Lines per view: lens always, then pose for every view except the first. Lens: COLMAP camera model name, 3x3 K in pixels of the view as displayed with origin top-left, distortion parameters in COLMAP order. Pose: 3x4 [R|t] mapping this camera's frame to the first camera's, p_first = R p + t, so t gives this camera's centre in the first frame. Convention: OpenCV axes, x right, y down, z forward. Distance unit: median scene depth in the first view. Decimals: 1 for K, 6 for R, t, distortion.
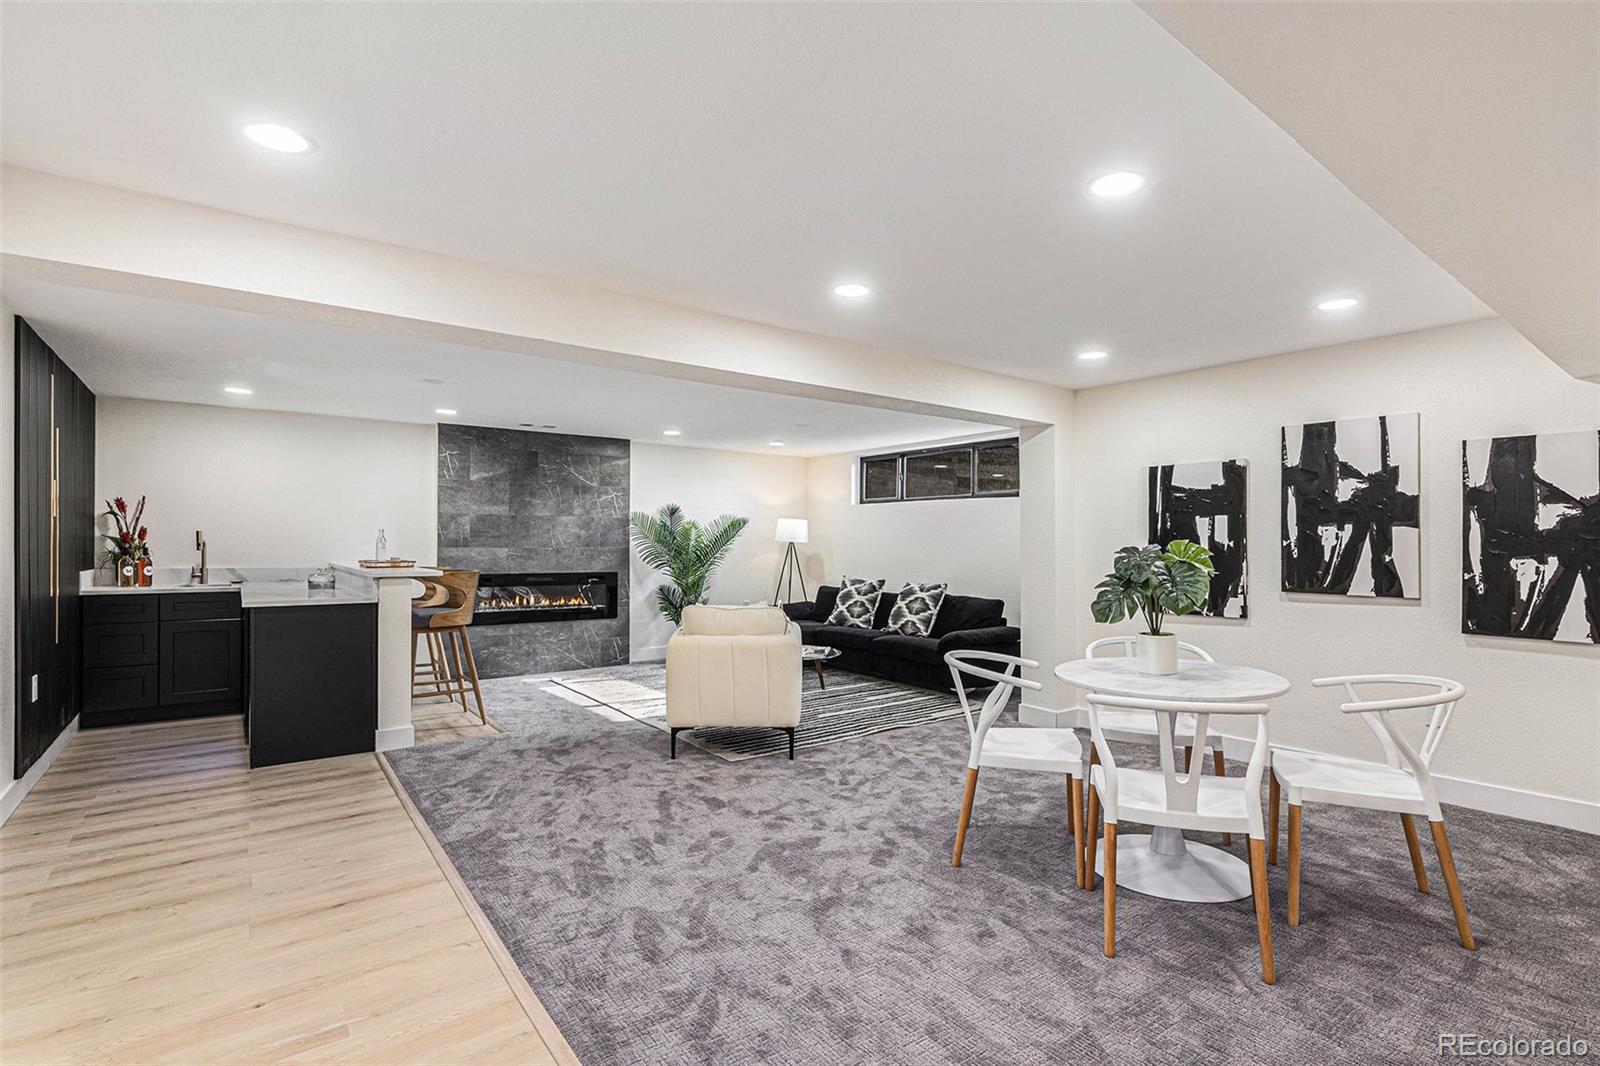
lens RADIAL K [[754.2, 0, 808.3], [0, 754.2, 543.2], [0, 0, 1]] dist [-0.018858, 0.002287]
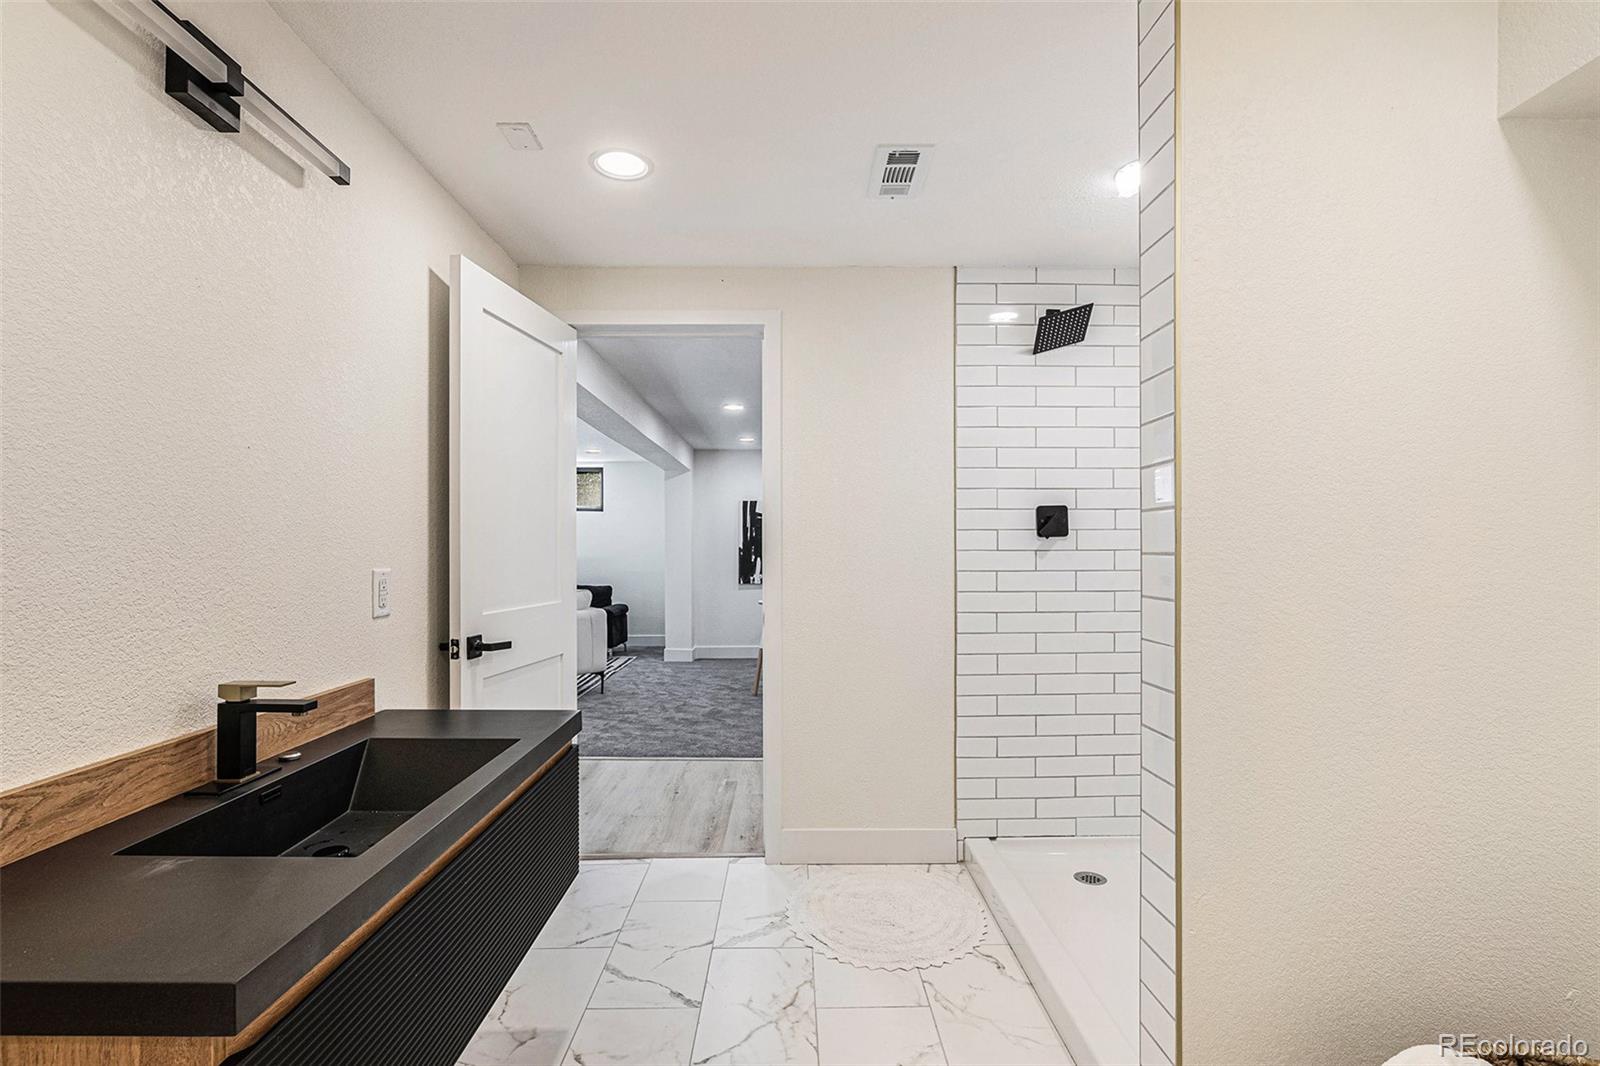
lens RADIAL K [[754.2, 0, 802.0], [0, 754.2, 537.0], [0, 0, 1]] dist [-0.018858, 0.002287]
pose [[0.598658, 0.005397, 0.800986, -0.596687], [0.002949, 0.999956, -0.008942, -0.000983], [-0.800999, 0.007715, 0.598616, -0.111899]]
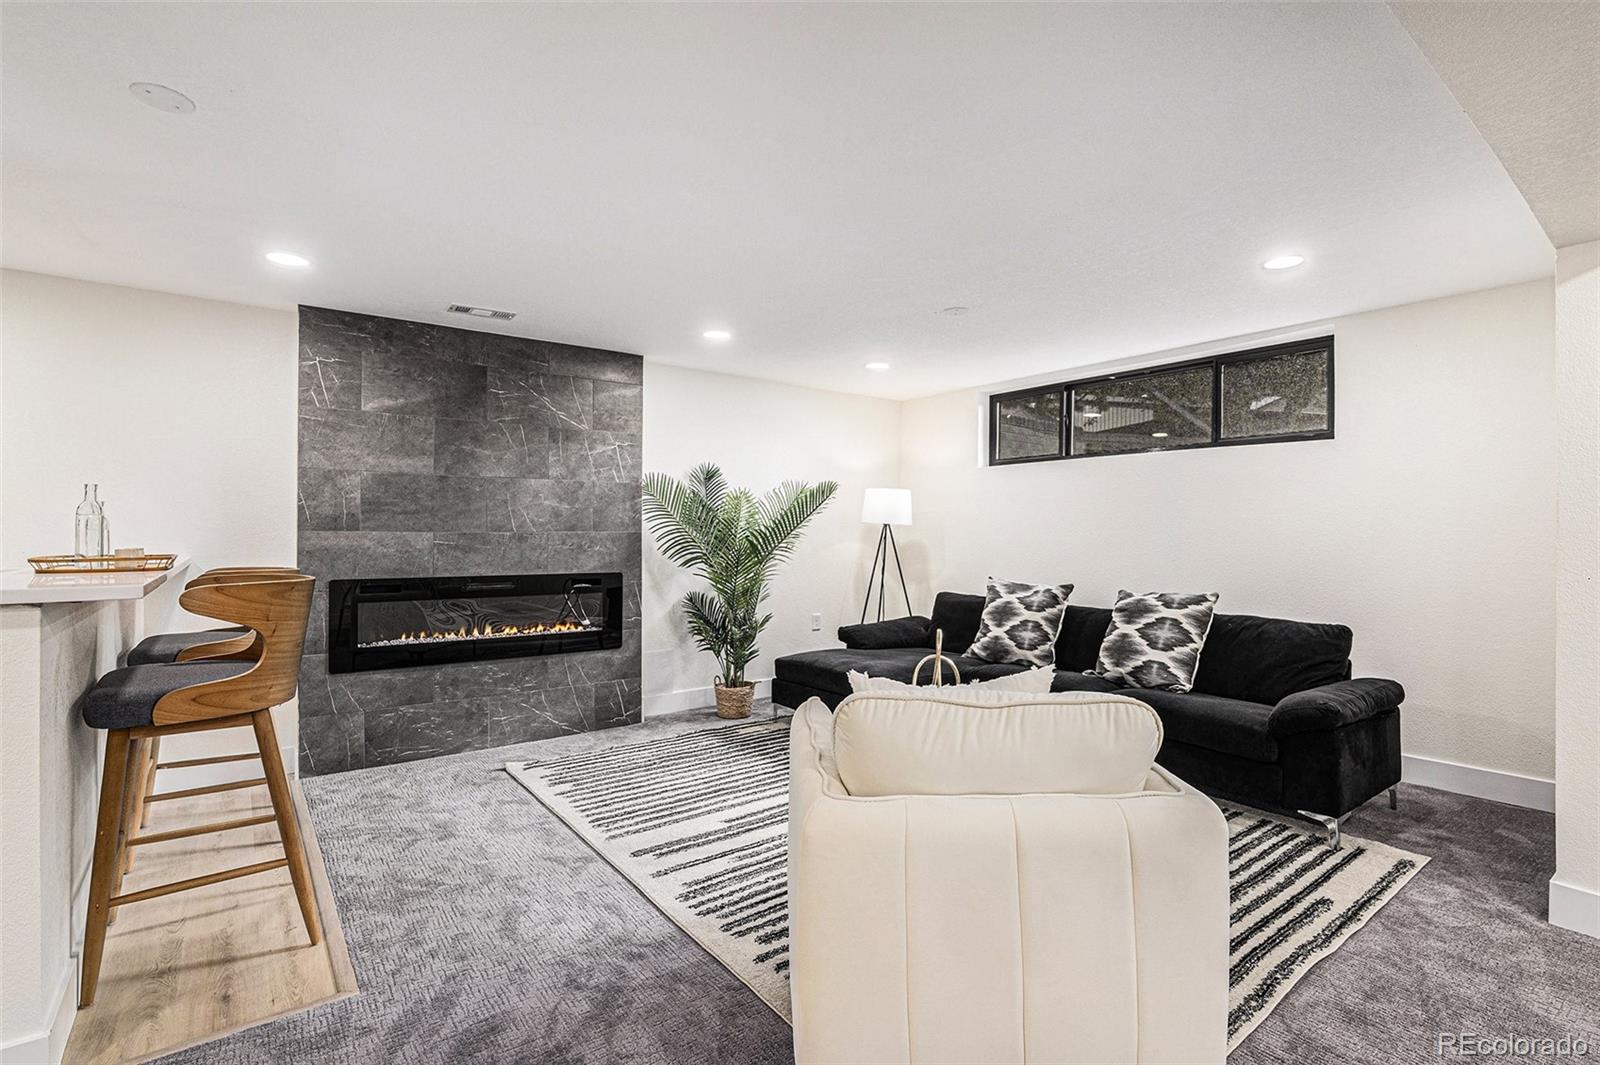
lens RADIAL K [[754.2, 0, 804.4], [0, 754.2, 529.7], [0, 0, 1]] dist [-0.018858, 0.002287]
pose [[0.999990, -0.002690, -0.003660, -0.114420], [0.002666, 0.999976, -0.006451, 0.008926], [0.003677, 0.006441, 0.999972, 0.431750]]
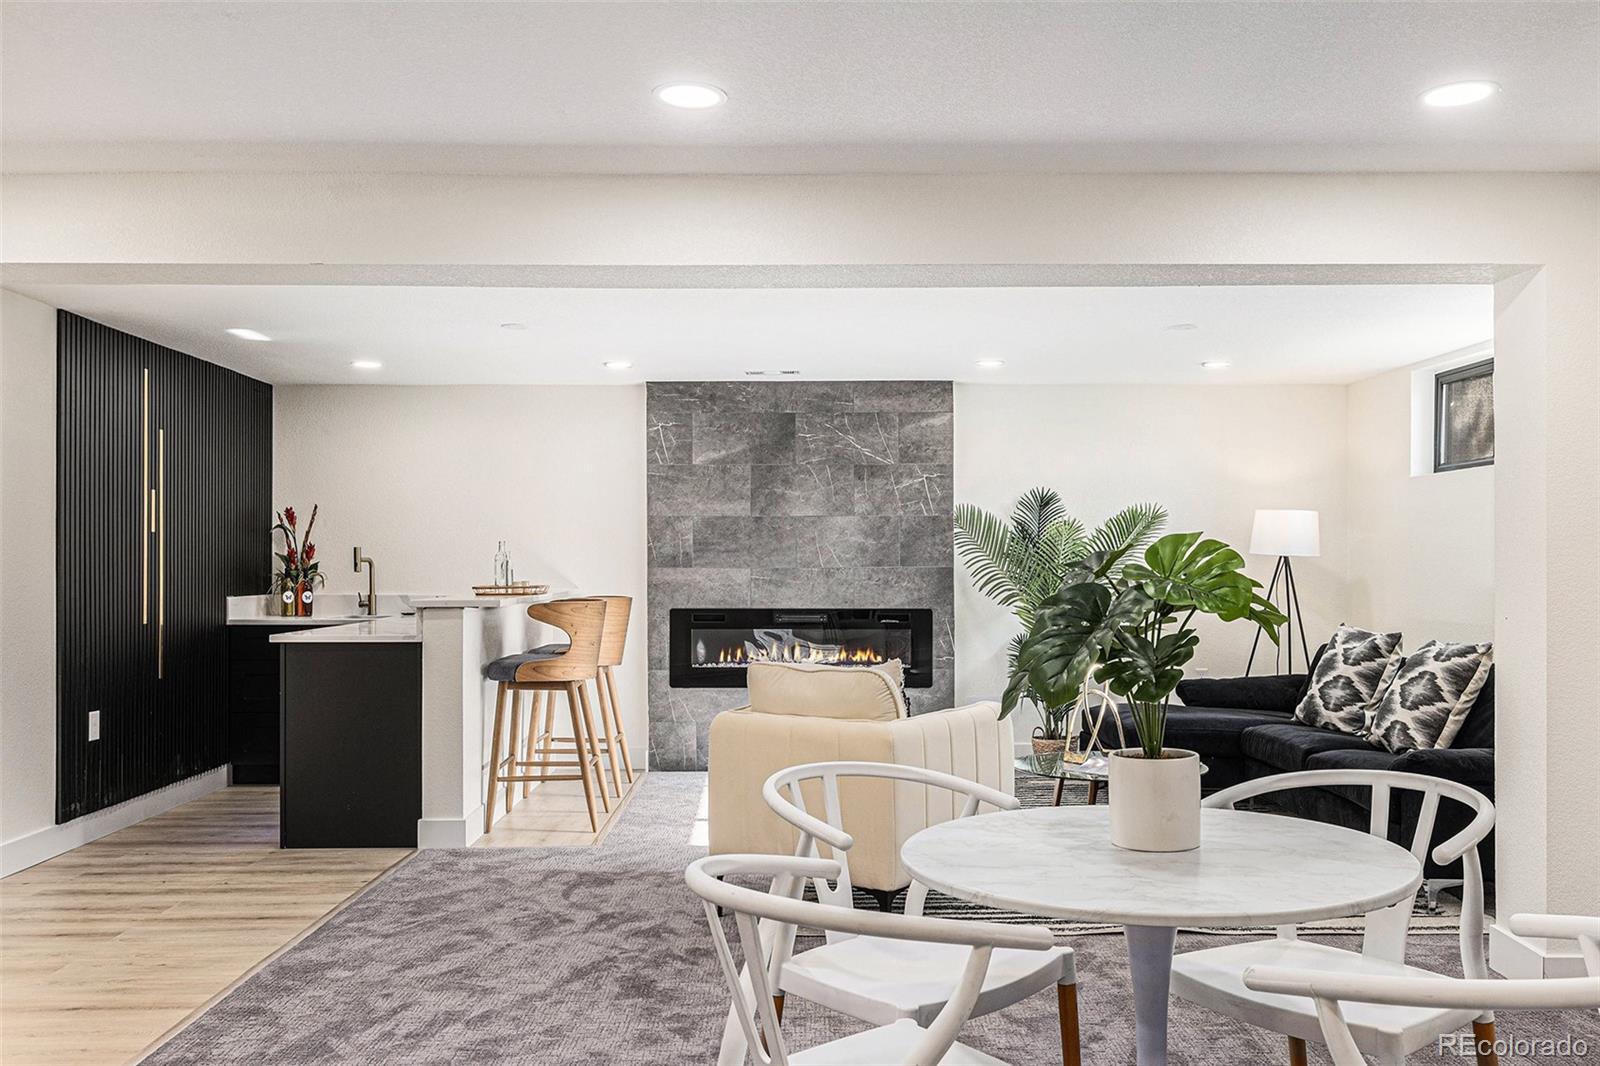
lens RADIAL K [[1351.1, 0, 813.7], [0, 1351.1, 549.4], [0, 0, 1]] dist [-0.004424, 0.004692]
pose [[0.806211, -0.011294, -0.591521, 0.324460], [0.005045, 0.999913, -0.012215, 0.004702], [0.591607, 0.006863, 0.806197, 0.109577]]
